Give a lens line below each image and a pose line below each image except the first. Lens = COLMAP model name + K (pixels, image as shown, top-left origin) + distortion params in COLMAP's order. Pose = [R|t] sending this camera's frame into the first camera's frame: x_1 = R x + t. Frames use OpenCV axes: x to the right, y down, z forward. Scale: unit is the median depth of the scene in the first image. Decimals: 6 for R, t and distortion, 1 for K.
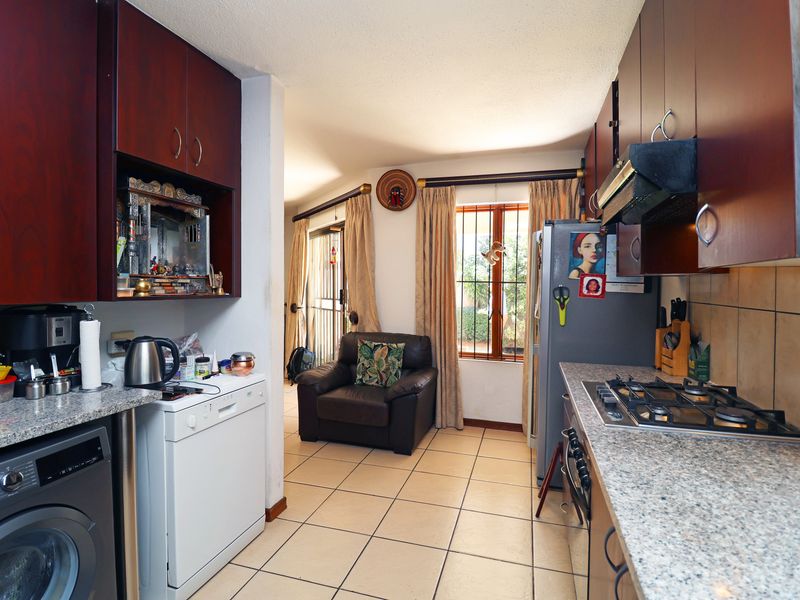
lens RADIAL K [[416.2, 0, 402.1], [0, 416.2, 293.7], [0, 0, 1]] dist [-0.005591, -0.011690]
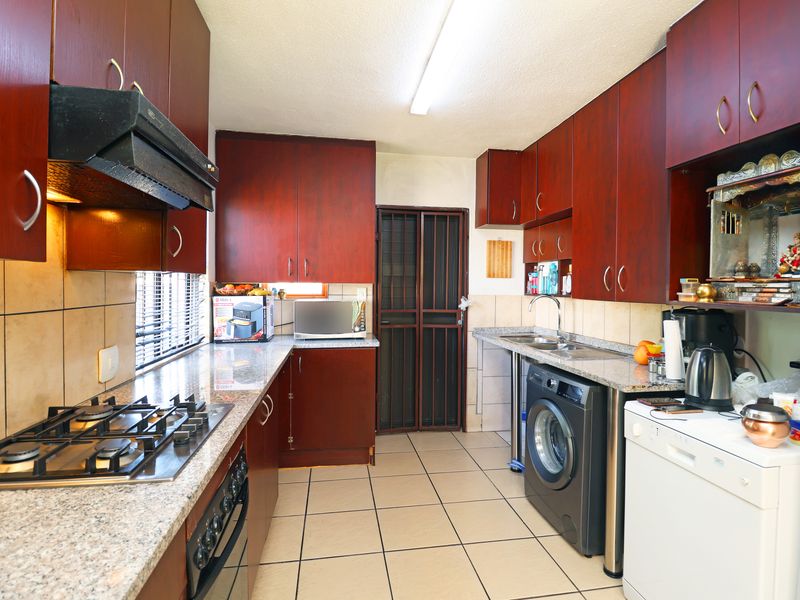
lens RADIAL K [[416.2, 0, 401.6], [0, 416.2, 292.1], [0, 0, 1]] dist [-0.005591, -0.011690]
pose [[-0.892265, -0.001832, -0.451509, 0.196613], [-0.018651, 0.999288, 0.032805, -0.017009], [0.451127, 0.037692, -0.891663, 0.743320]]
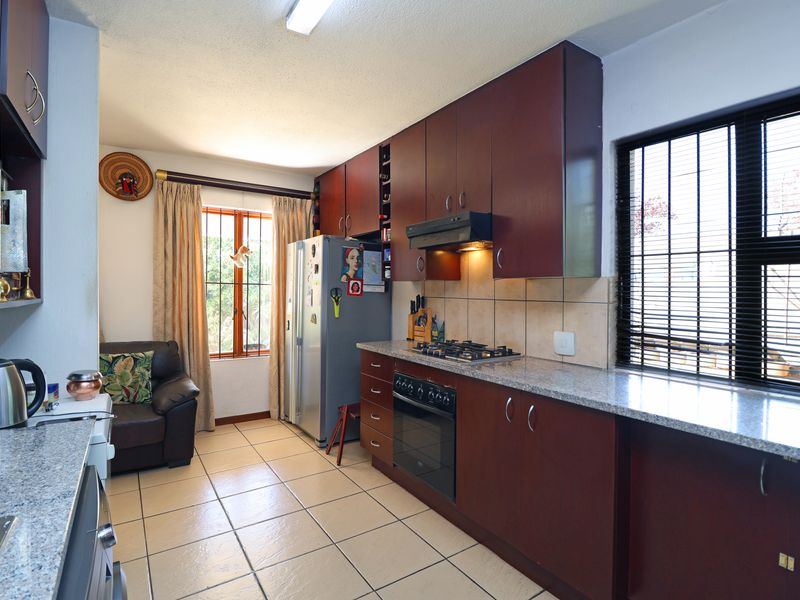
lens RADIAL K [[416.2, 0, 404.4], [0, 416.2, 296.8], [0, 0, 1]] dist [-0.005591, -0.011690]
pose [[0.624806, -0.016532, 0.780605, -0.358196], [0.013759, 0.999854, 0.010162, 0.000439], [-0.780659, 0.004390, 0.624942, 0.014614]]
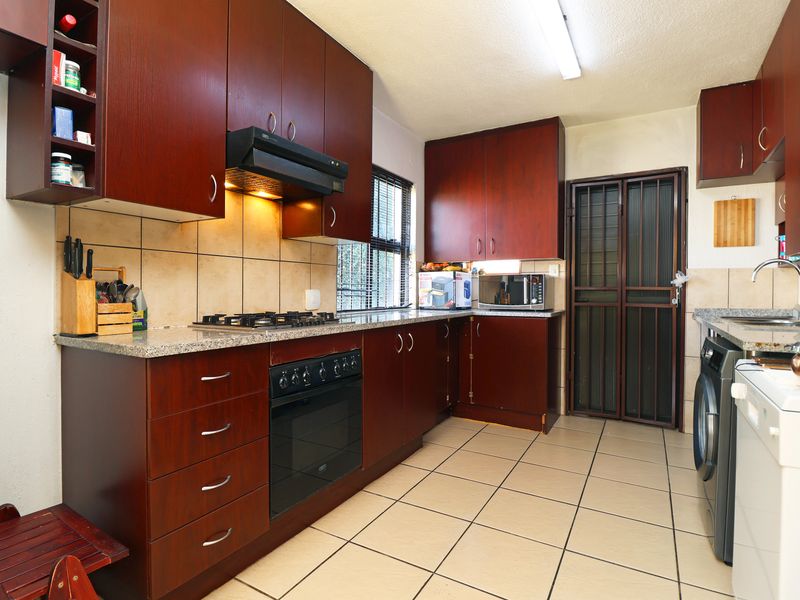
lens RADIAL K [[416.2, 0, 401.9], [0, 416.2, 294.3], [0, 0, 1]] dist [-0.005591, -0.011690]
pose [[-0.974625, -0.008049, 0.223698, -0.032872], [-0.001560, 0.999573, 0.029171, 0.049369], [-0.223837, 0.028082, -0.974222, 0.872484]]
